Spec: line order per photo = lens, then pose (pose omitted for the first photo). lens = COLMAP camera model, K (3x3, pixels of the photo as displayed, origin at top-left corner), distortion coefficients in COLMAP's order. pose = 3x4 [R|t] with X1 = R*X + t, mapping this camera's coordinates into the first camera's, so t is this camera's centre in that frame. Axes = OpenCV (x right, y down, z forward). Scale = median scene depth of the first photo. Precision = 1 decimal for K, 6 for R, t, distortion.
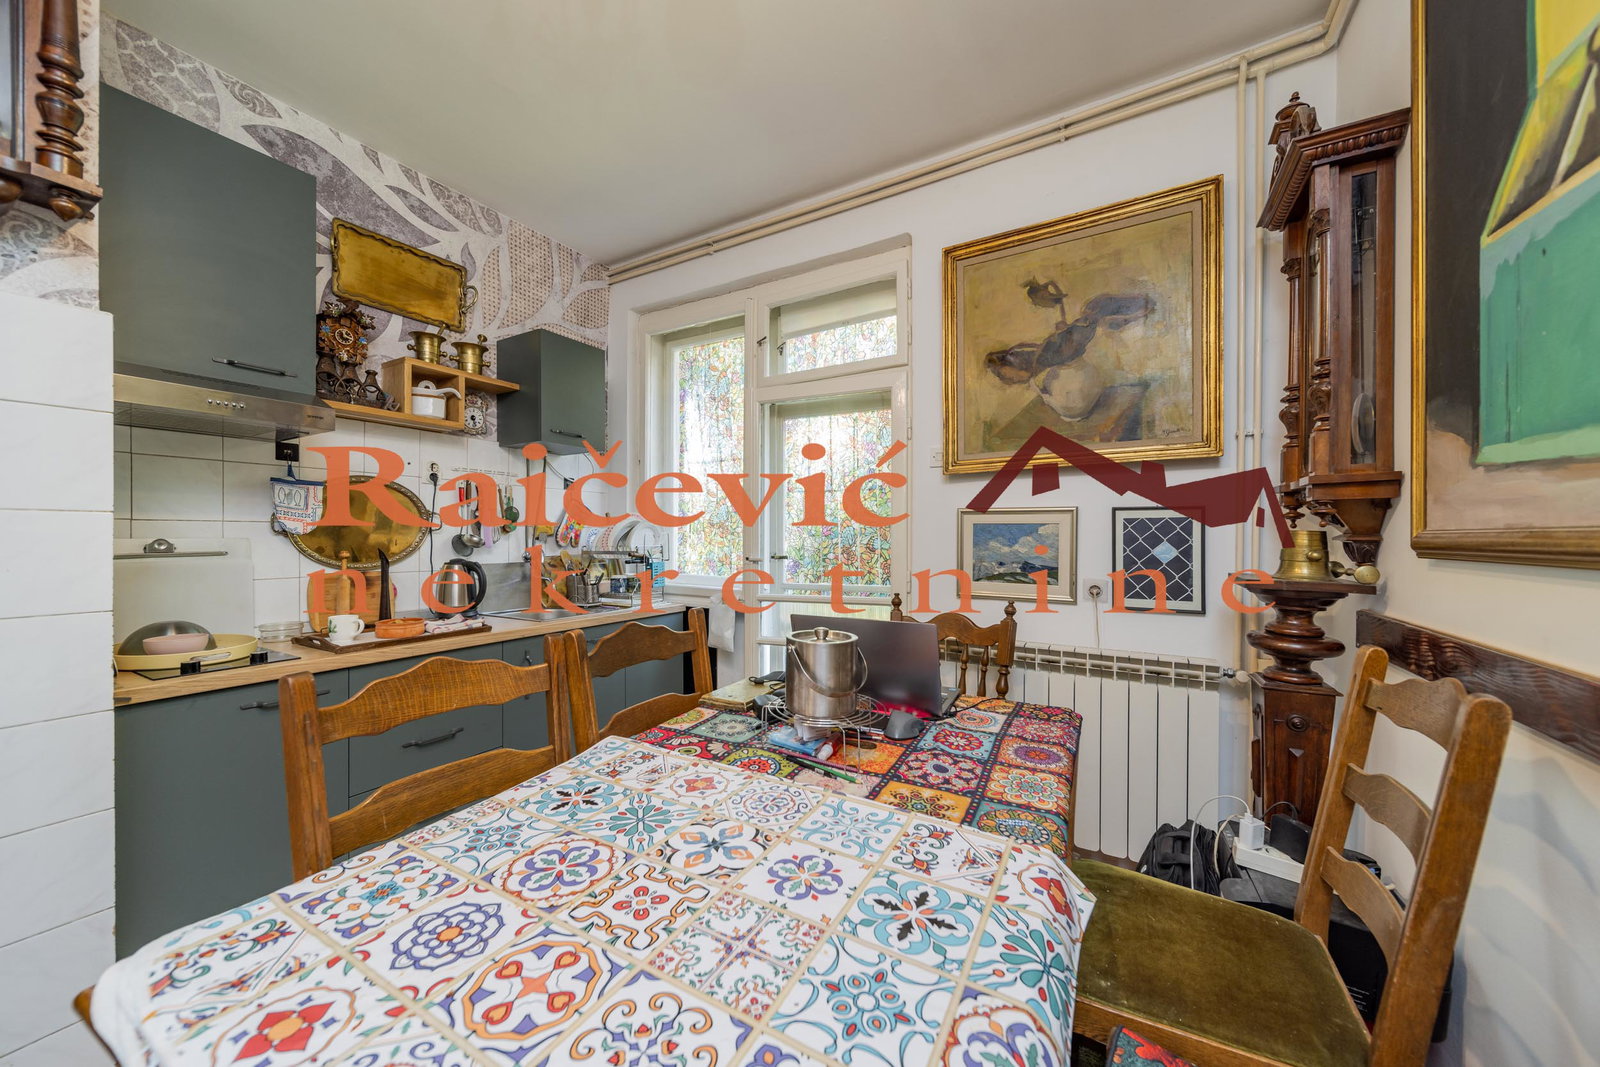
lens RADIAL K [[561.8, 0, 799.6], [0, 561.8, 537.4], [0, 0, 1]] dist [0.000878, -0.000909]
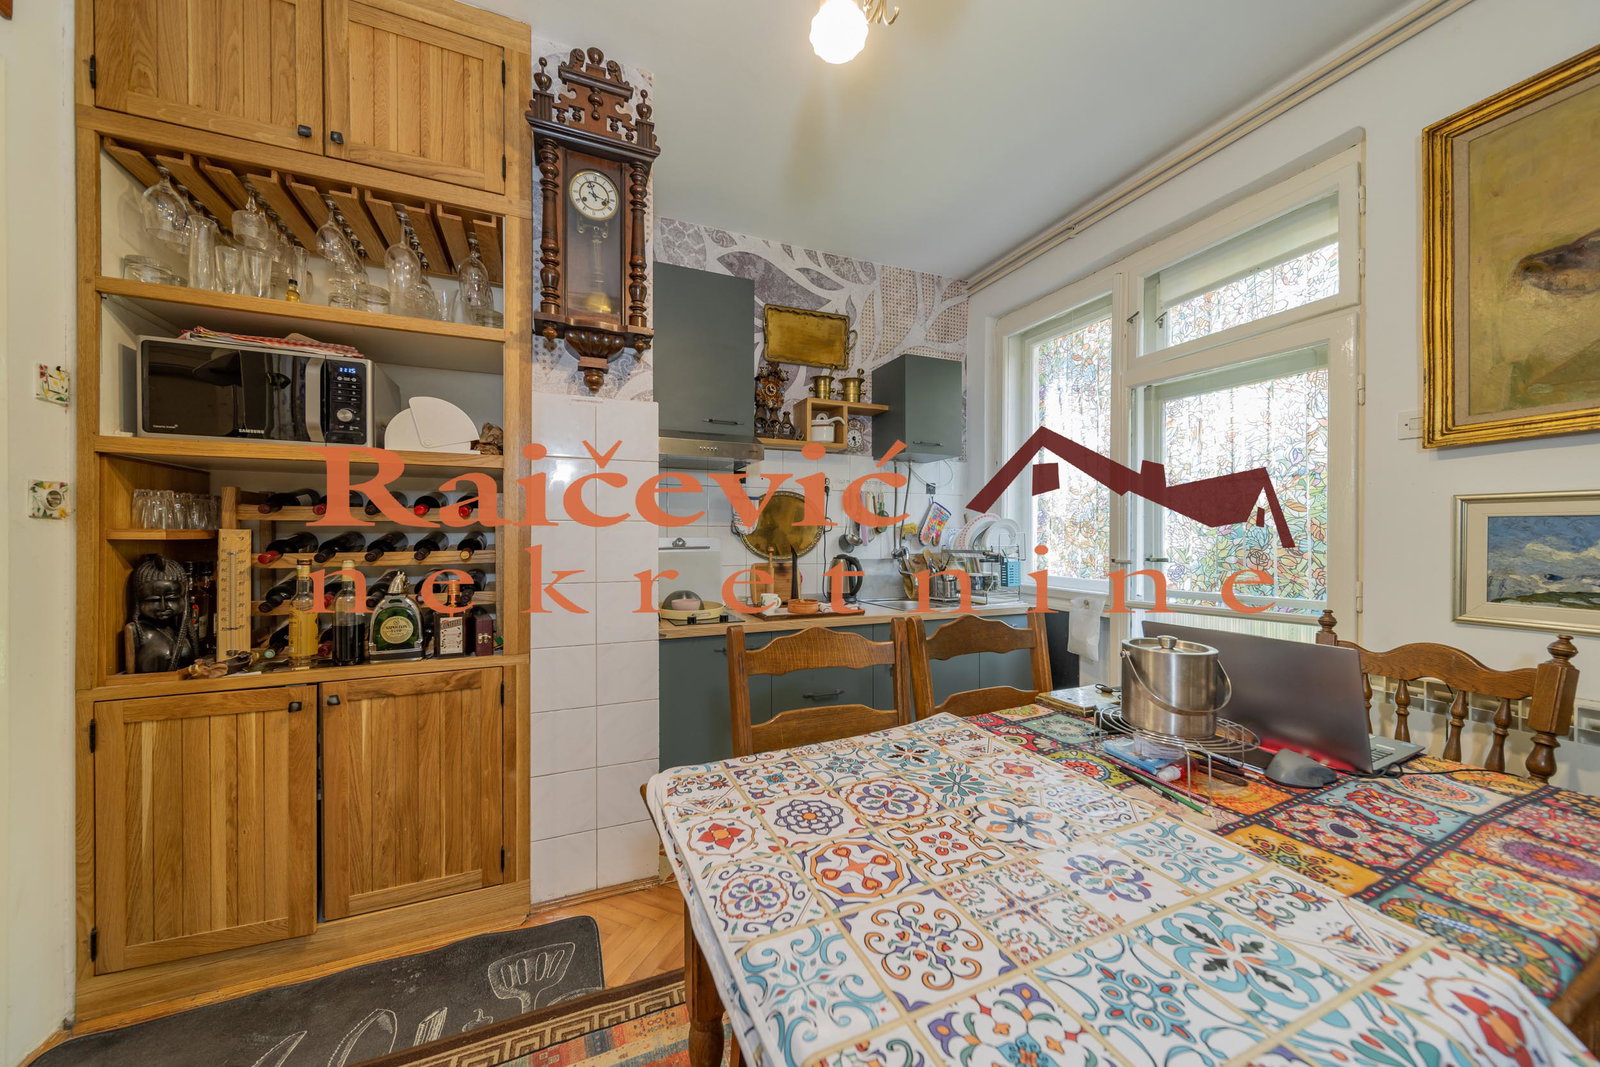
lens RADIAL K [[561.8, 0, 802.7], [0, 561.8, 536.3], [0, 0, 1]] dist [0.000878, -0.000909]
pose [[0.801265, -0.001070, -0.598308, 0.085101], [-0.000423, 0.999997, -0.002355, 0.002311], [0.598309, 0.002140, 0.801263, -0.058055]]
